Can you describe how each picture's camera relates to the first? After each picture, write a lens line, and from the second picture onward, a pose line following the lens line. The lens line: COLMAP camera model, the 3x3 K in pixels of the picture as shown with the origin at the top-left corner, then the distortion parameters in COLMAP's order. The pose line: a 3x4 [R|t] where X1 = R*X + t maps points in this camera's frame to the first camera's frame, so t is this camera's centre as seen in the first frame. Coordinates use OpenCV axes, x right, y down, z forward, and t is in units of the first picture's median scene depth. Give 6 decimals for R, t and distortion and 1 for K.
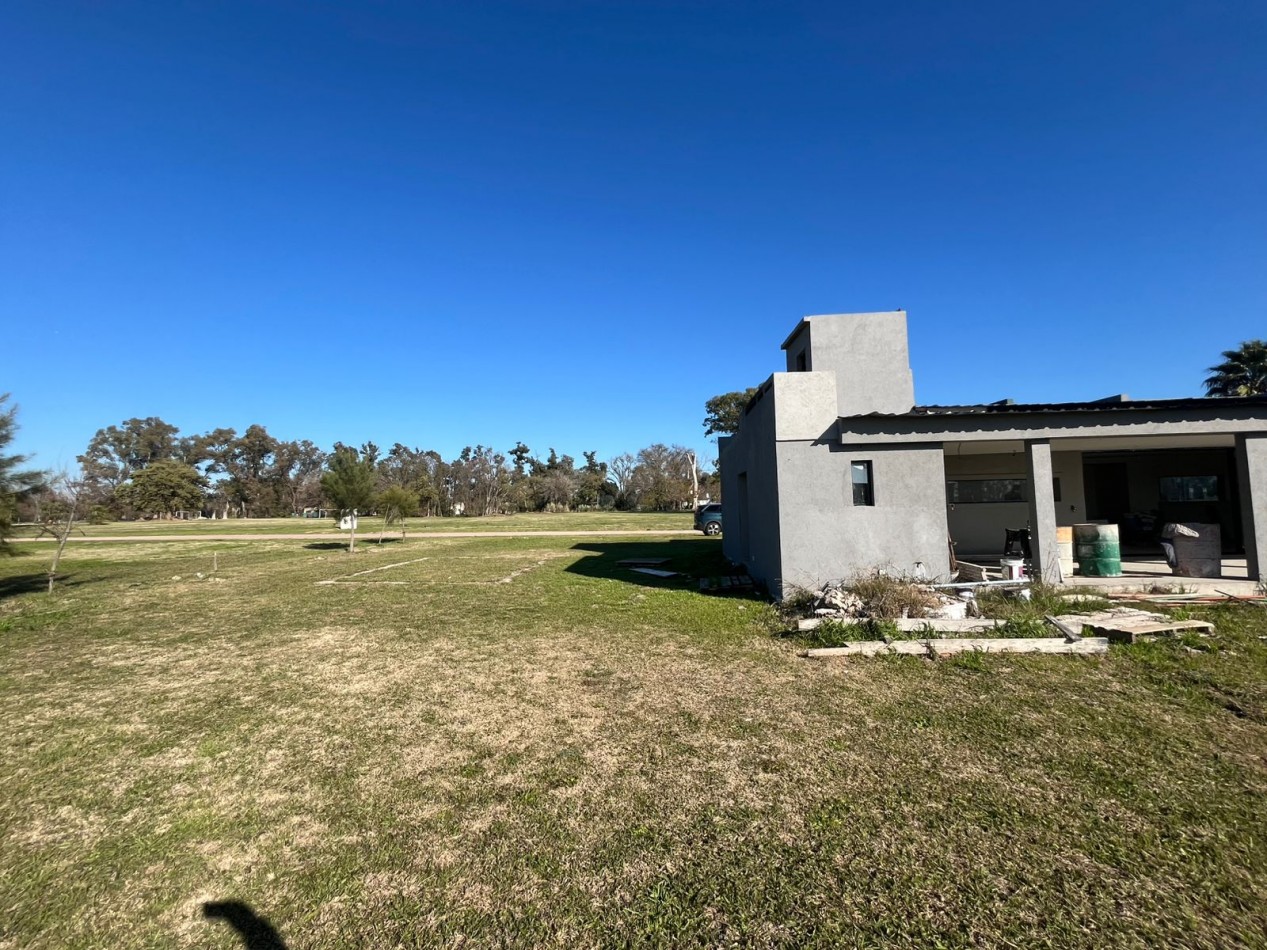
lens RADIAL K [[545.4, 0, 633.5], [0, 545.4, 475.0], [0, 0, 1]] dist [-0.001841, -0.000330]
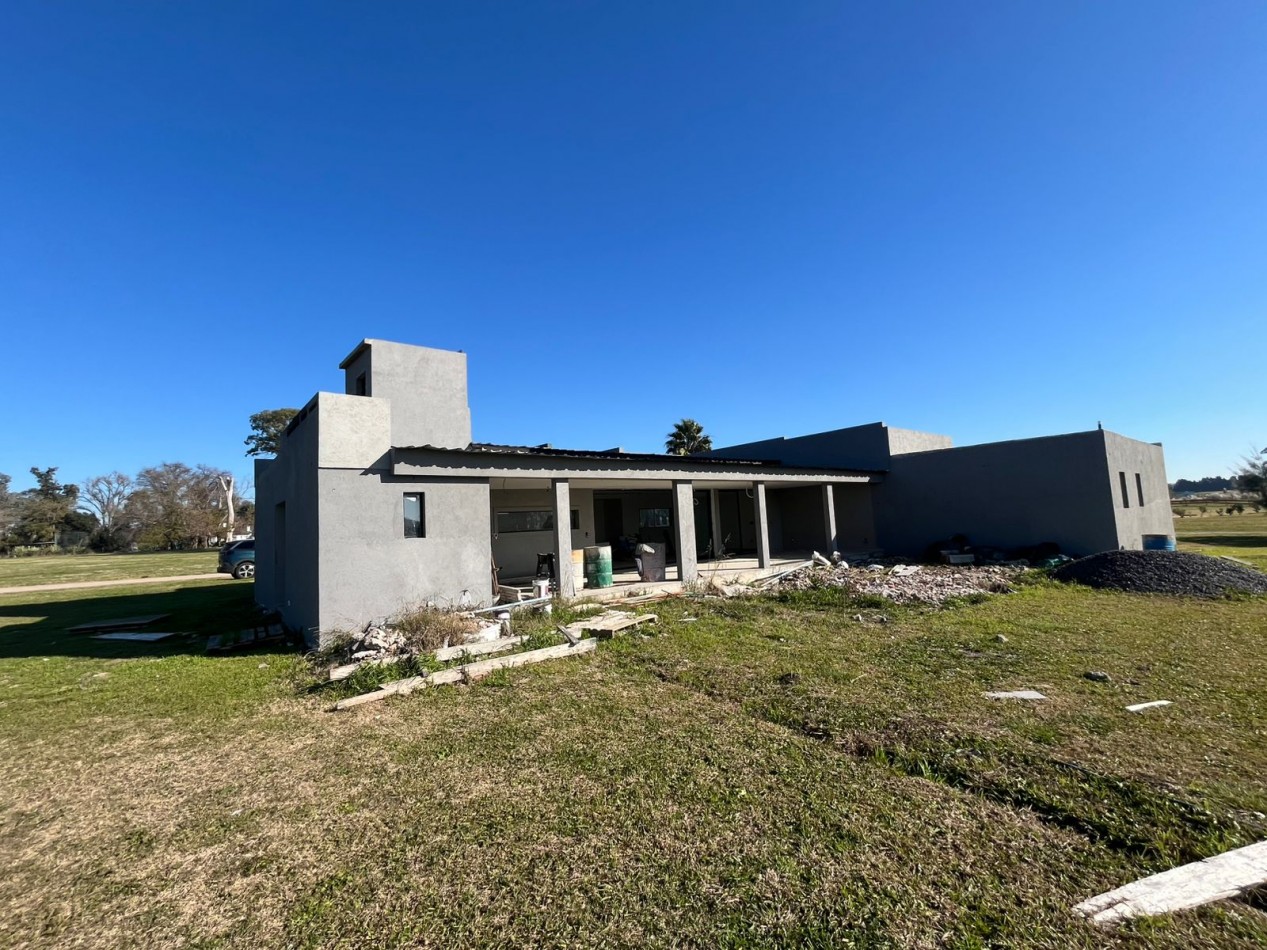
lens RADIAL K [[545.4, 0, 633.5], [0, 545.4, 475.0], [0, 0, 1]] dist [-0.001841, -0.000330]
pose [[0.733559, 0.046855, 0.678009, 0.037567], [-0.008984, 0.998202, -0.059262, -0.002740], [-0.679567, 0.037381, 0.732661, -0.002188]]
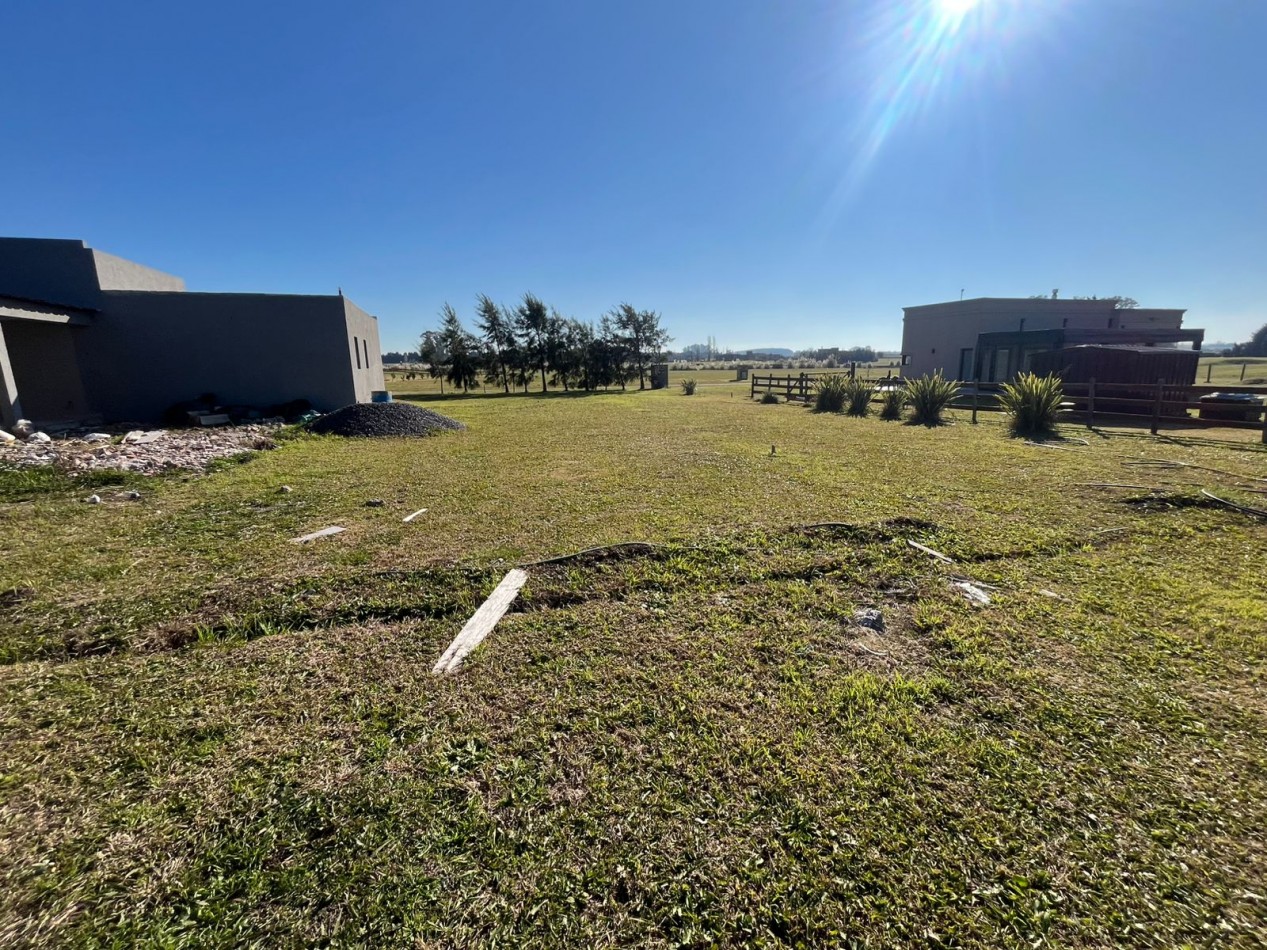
lens RADIAL K [[545.4, 0, 633.5], [0, 545.4, 475.0], [0, 0, 1]] dist [-0.001841, -0.000330]
pose [[-0.385794, -0.160265, 0.908558, 0.061632], [-0.030030, 0.986456, 0.161254, 0.018916], [-0.922096, 0.034927, -0.385382, 0.062982]]
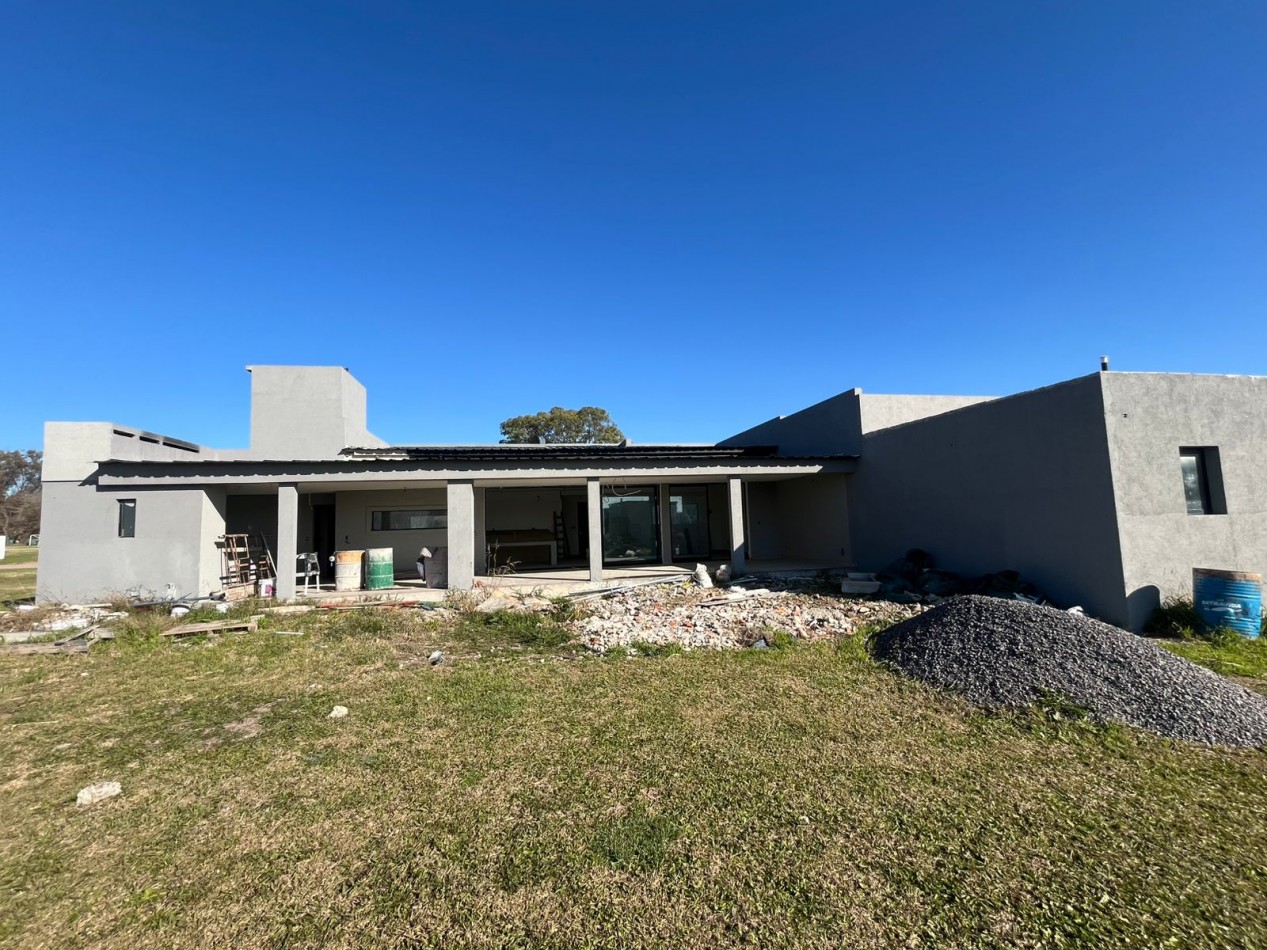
lens RADIAL K [[545.4, 0, 633.5], [0, 545.4, 475.0], [0, 0, 1]] dist [-0.001841, -0.000330]
pose [[0.966733, 0.013855, 0.255412, 1.233008], [-0.005041, 0.999370, -0.035130, -0.044530], [-0.255738, 0.032674, 0.966194, -0.439866]]
